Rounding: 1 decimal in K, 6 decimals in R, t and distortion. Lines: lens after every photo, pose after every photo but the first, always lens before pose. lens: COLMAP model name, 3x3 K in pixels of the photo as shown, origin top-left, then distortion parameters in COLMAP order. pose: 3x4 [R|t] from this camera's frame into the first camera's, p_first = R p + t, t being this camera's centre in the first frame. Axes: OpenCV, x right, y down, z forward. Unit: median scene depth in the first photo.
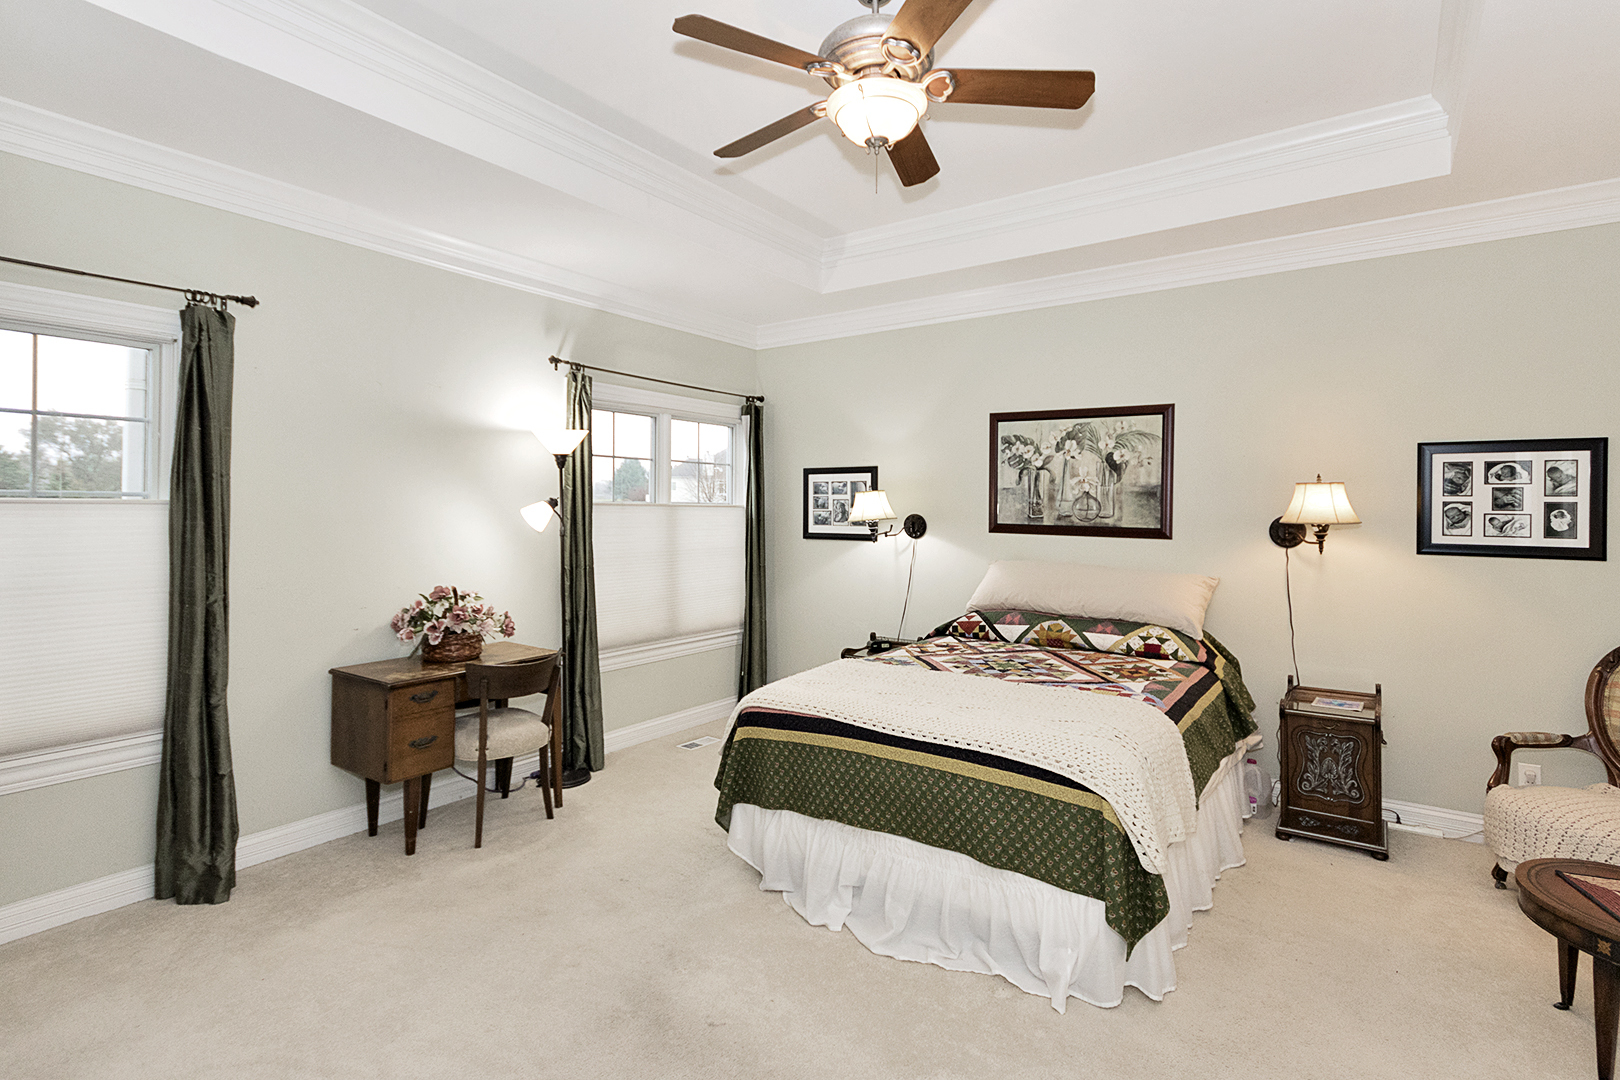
lens RADIAL K [[805.5, 0, 810.0], [0, 805.5, 525.9], [0, 0, 1]] dist [0.006203, 0.000854]
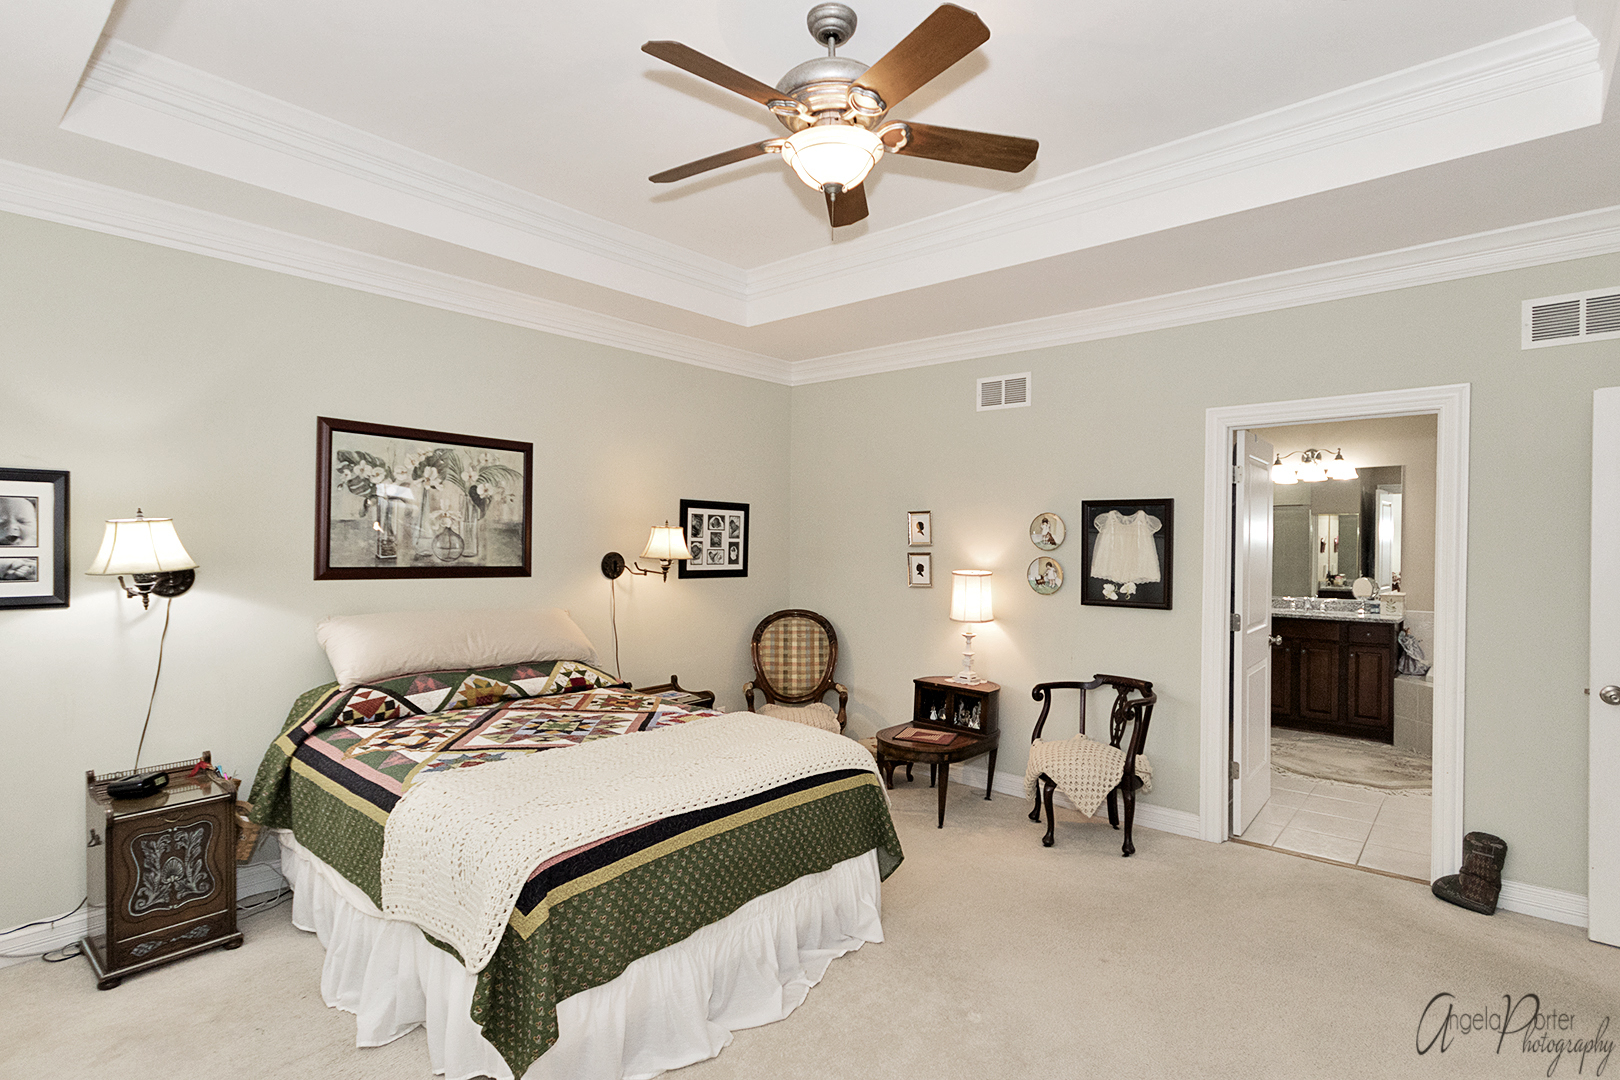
lens RADIAL K [[821.7, 0, 814.5], [0, 821.7, 554.3], [0, 0, 1]] dist [0.002778, 0.000282]
pose [[0.078095, -0.014735, 0.996837, -0.533182], [0.019846, 0.999716, 0.013222, -0.017602], [-0.996748, 0.018751, 0.078365, 0.543278]]
